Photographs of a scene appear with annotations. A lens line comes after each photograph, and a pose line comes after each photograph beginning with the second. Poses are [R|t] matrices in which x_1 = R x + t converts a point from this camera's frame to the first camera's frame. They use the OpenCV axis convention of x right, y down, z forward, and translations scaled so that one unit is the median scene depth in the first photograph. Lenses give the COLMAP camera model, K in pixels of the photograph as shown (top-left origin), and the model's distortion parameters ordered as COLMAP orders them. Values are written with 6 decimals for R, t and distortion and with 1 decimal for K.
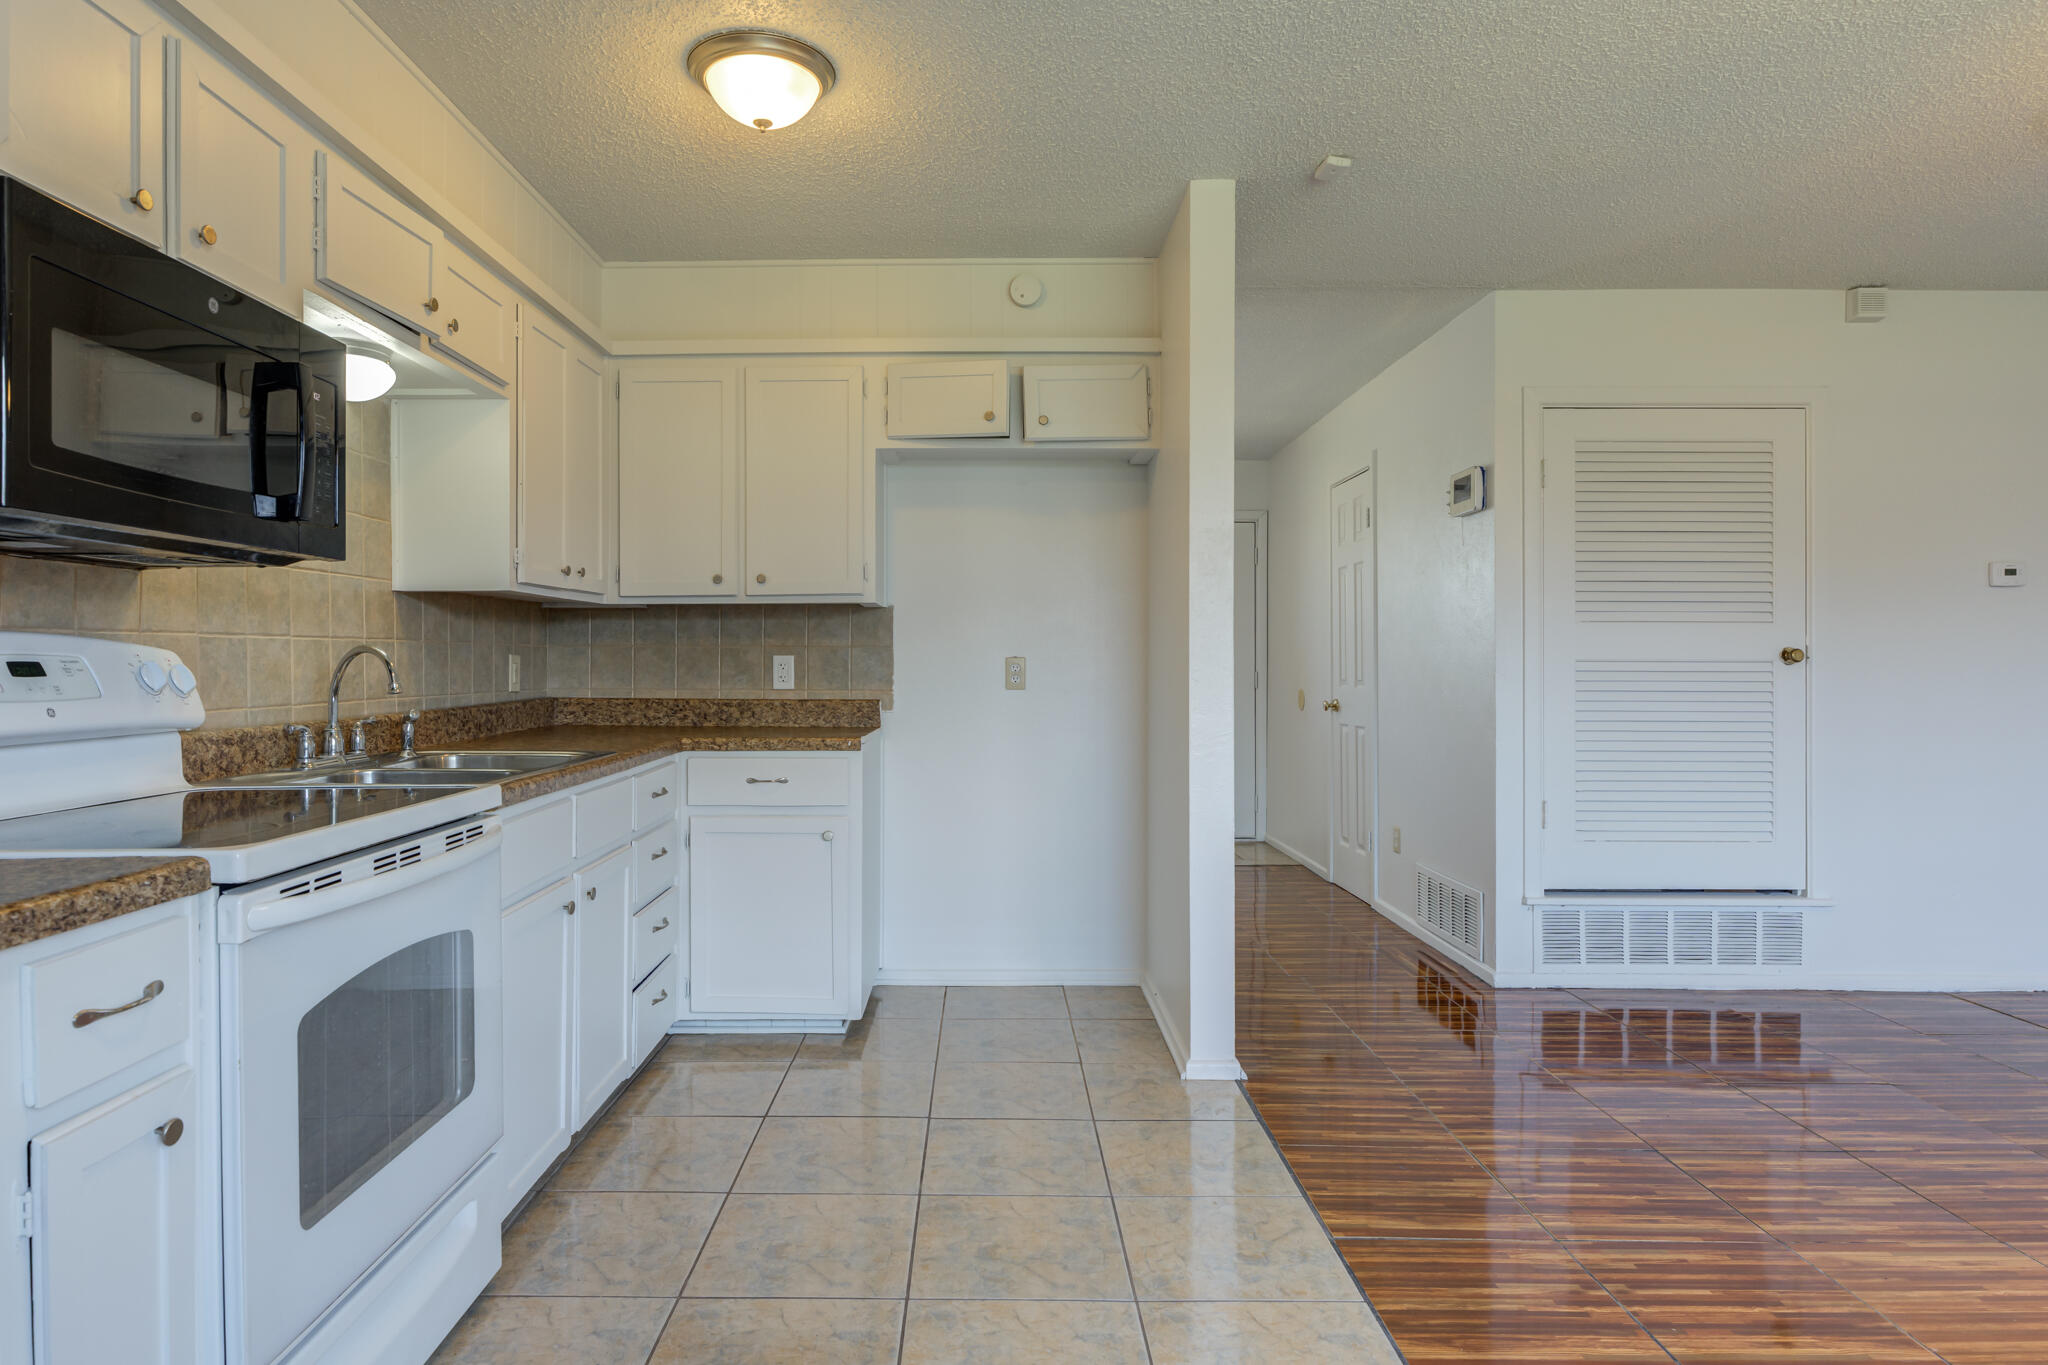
lens RADIAL K [[1220.8, 0, 962.8], [0, 1220.8, 667.7], [0, 0, 1]] dist [-0.003943, -0.000162]
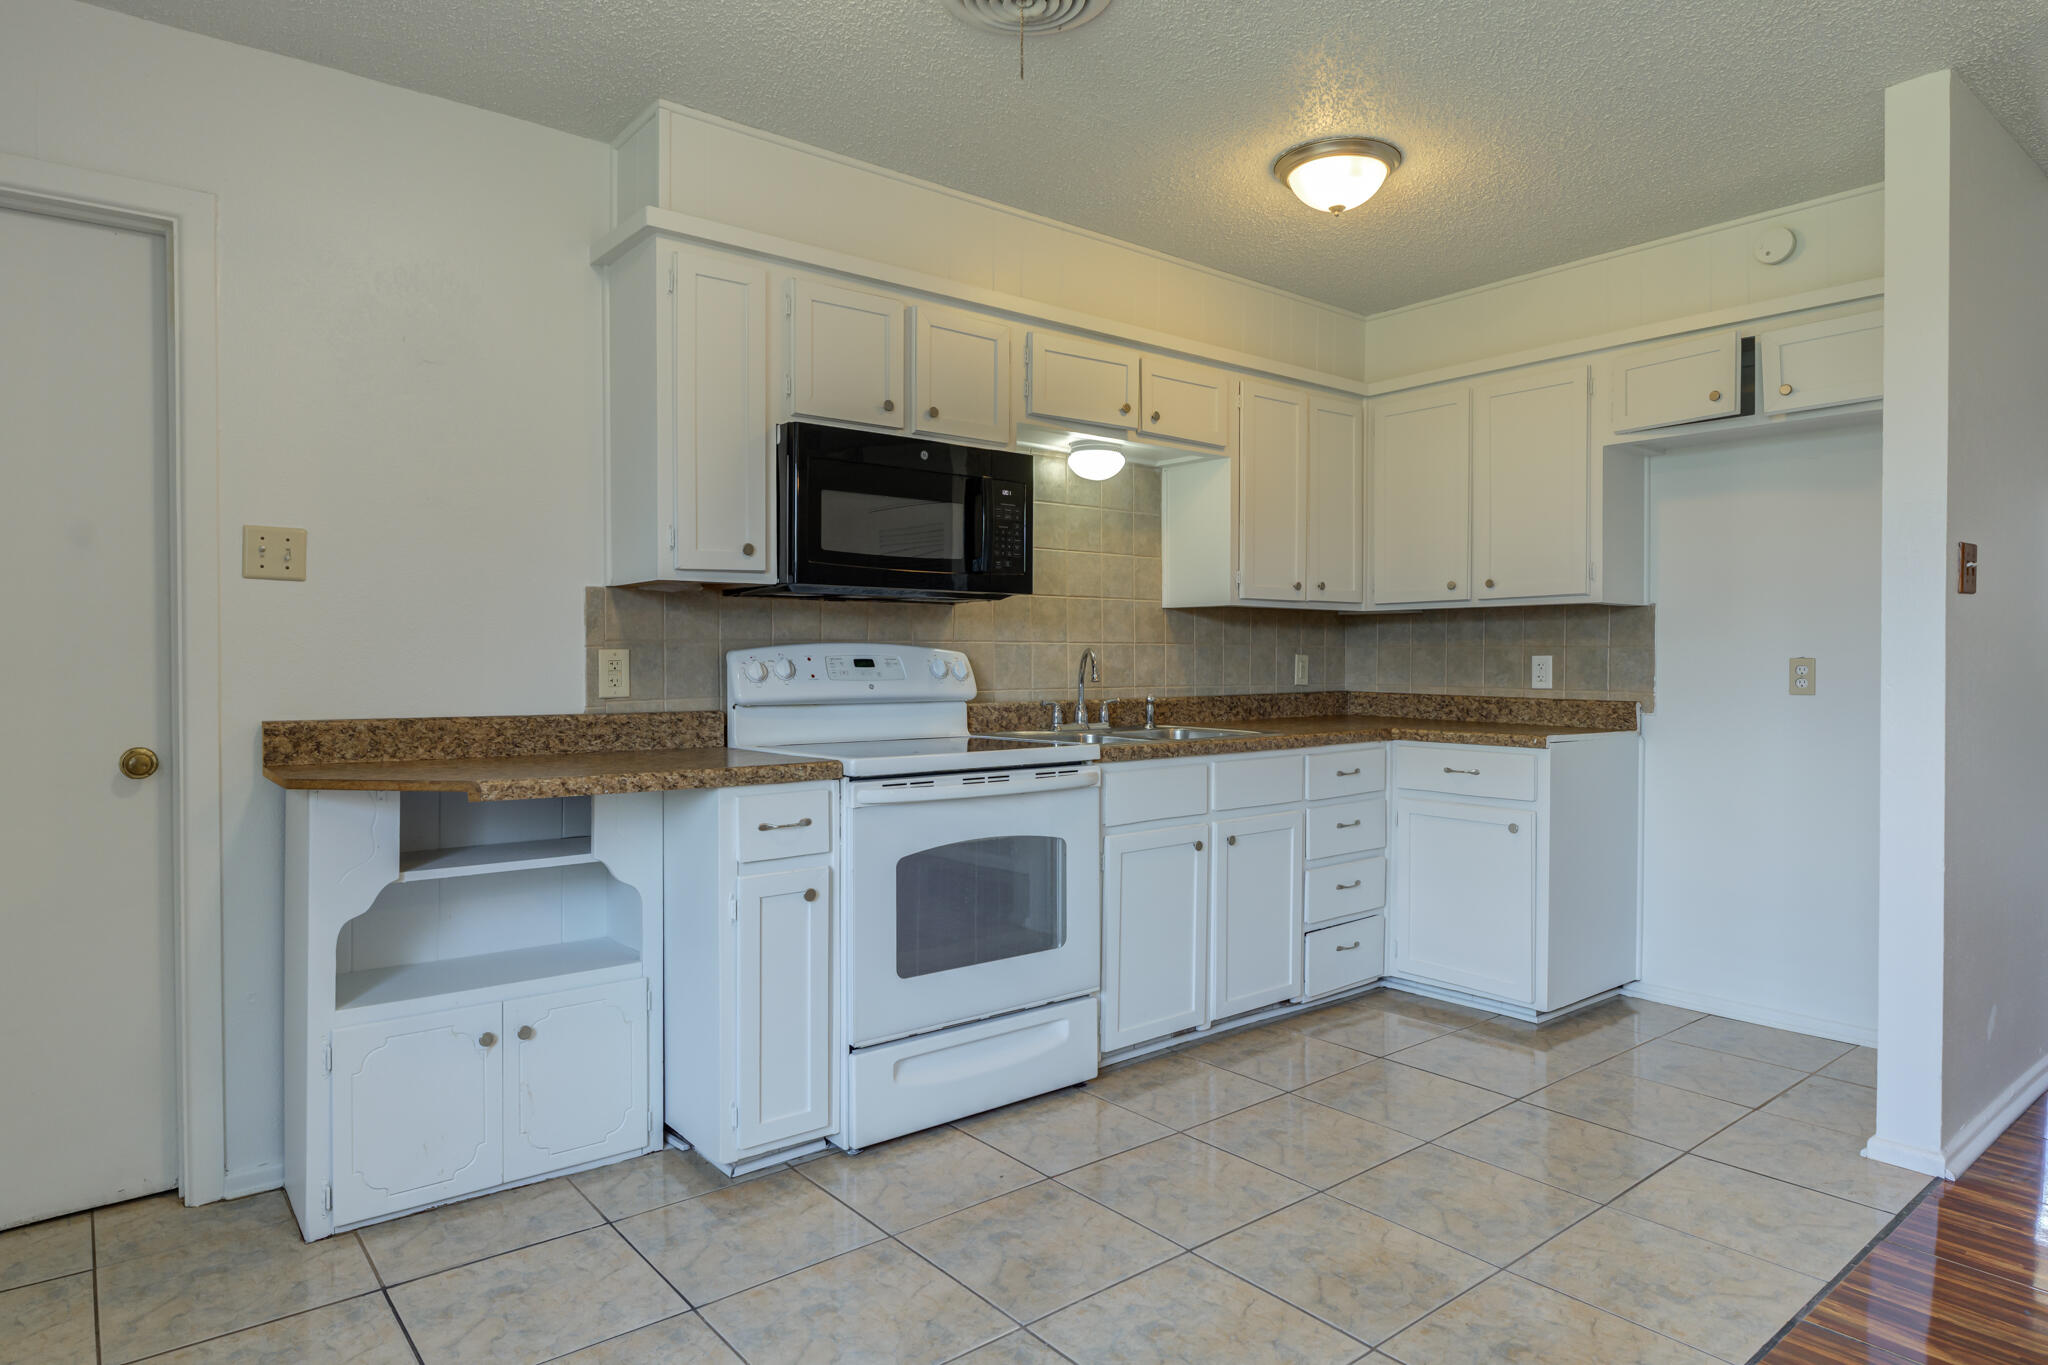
lens RADIAL K [[1220.8, 0, 962.8], [0, 1220.8, 667.7], [0, 0, 1]] dist [-0.003943, -0.000162]
pose [[0.608655, 0.008621, -0.793389, 0.426892], [-0.008094, 0.999956, 0.004656, -0.000761], [0.793394, 0.003588, 0.608698, -0.010081]]
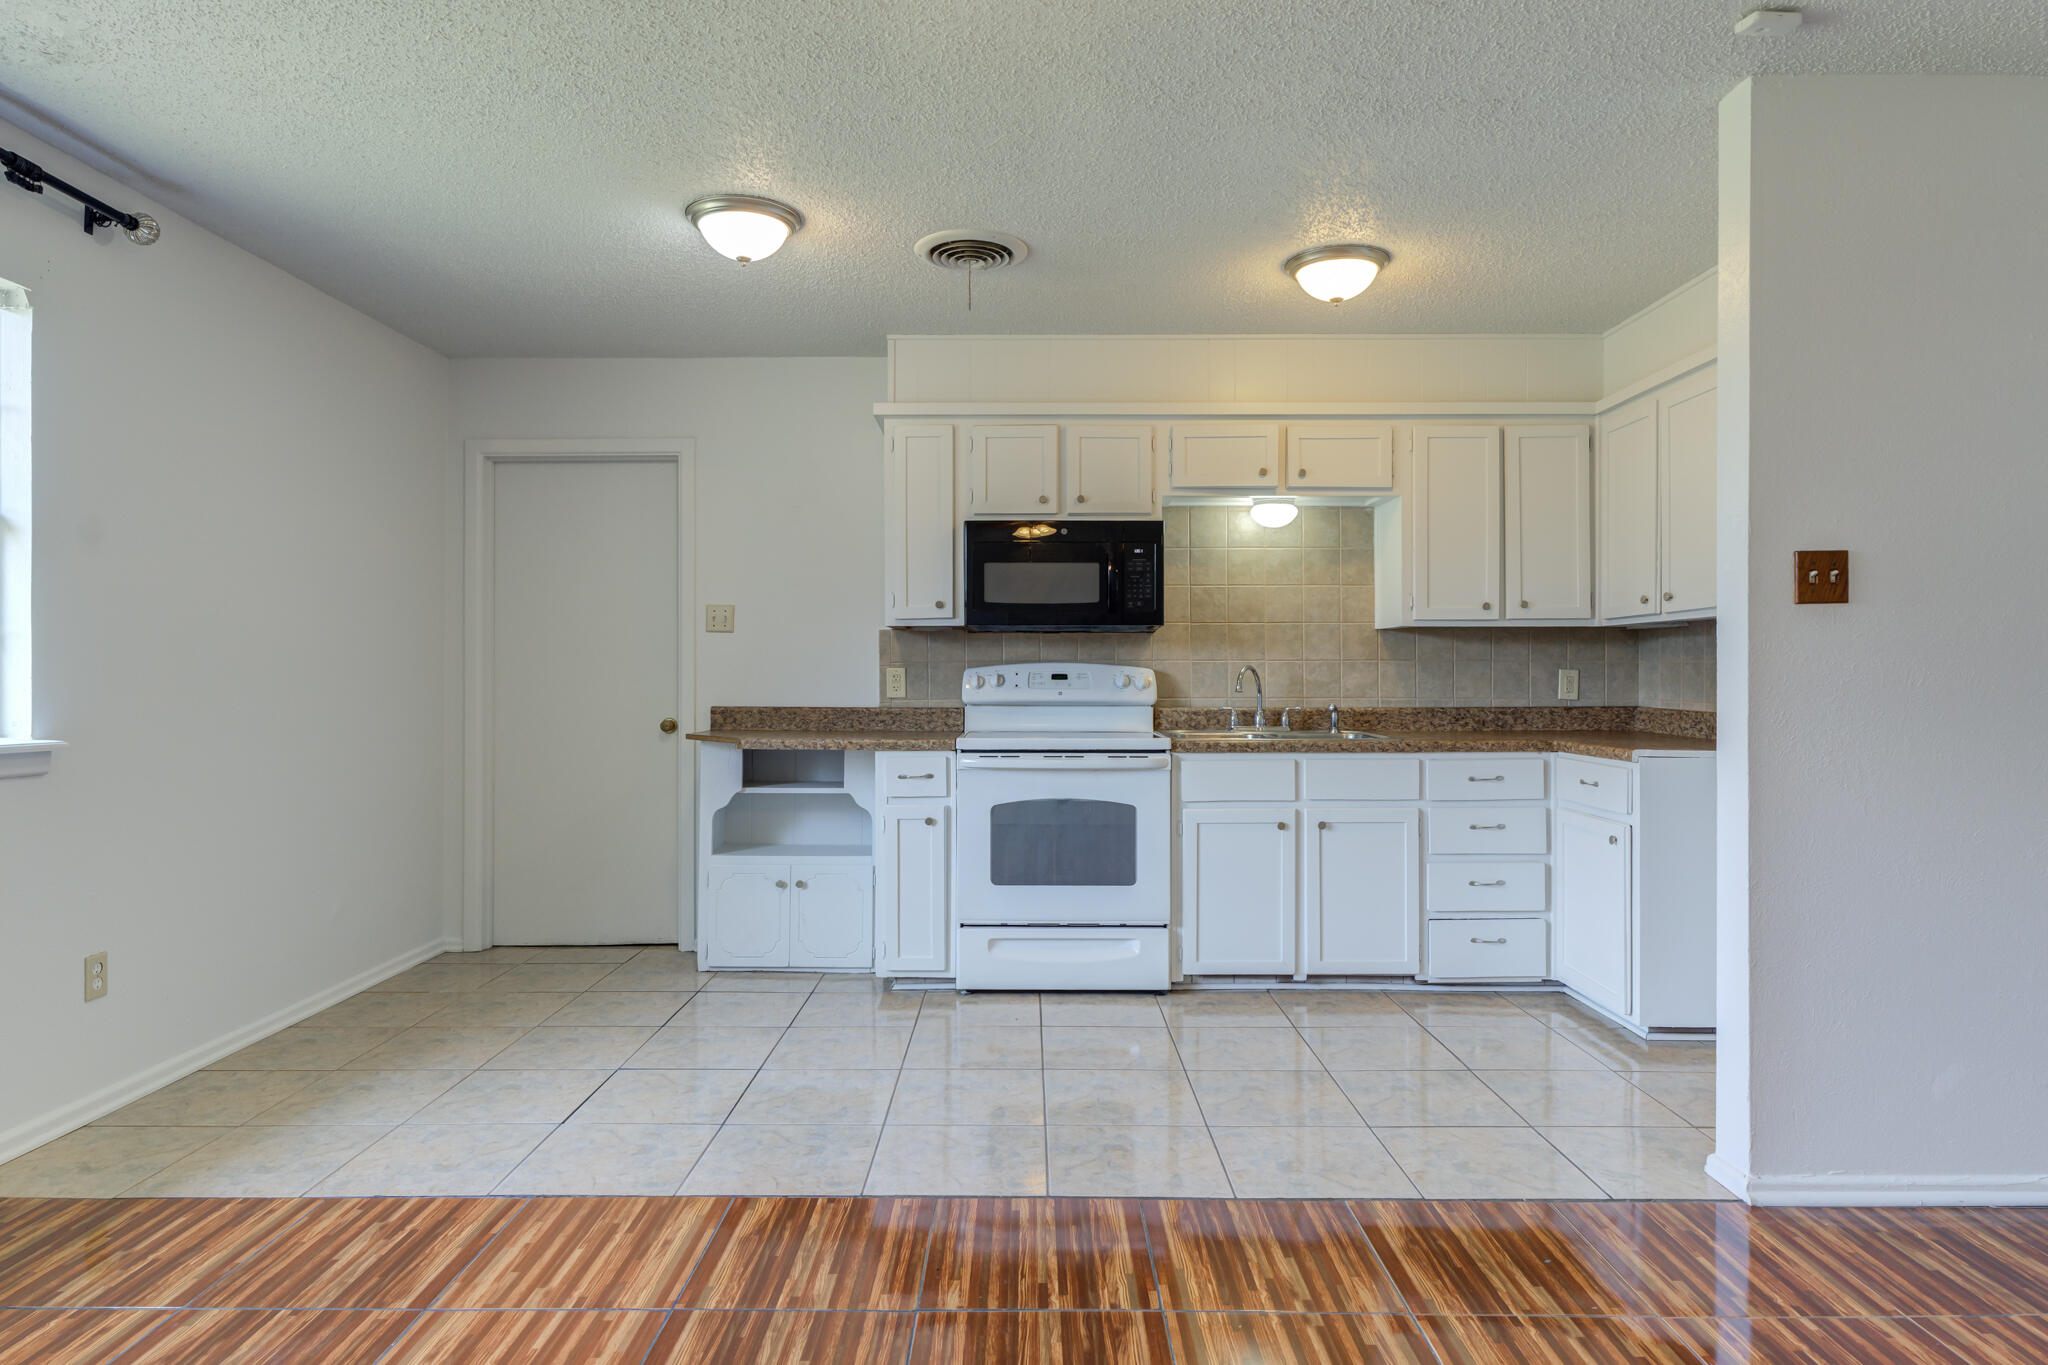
lens RADIAL K [[1164.4, 0, 937.1], [0, 1164.4, 670.7], [0, 0, 1]] dist [0.024475, -0.000504]
pose [[-0.065276, -0.000251, -0.997867, 0.940960], [-0.007818, 0.999969, 0.000260, -0.005543], [0.997837, 0.007819, -0.065276, 0.474840]]
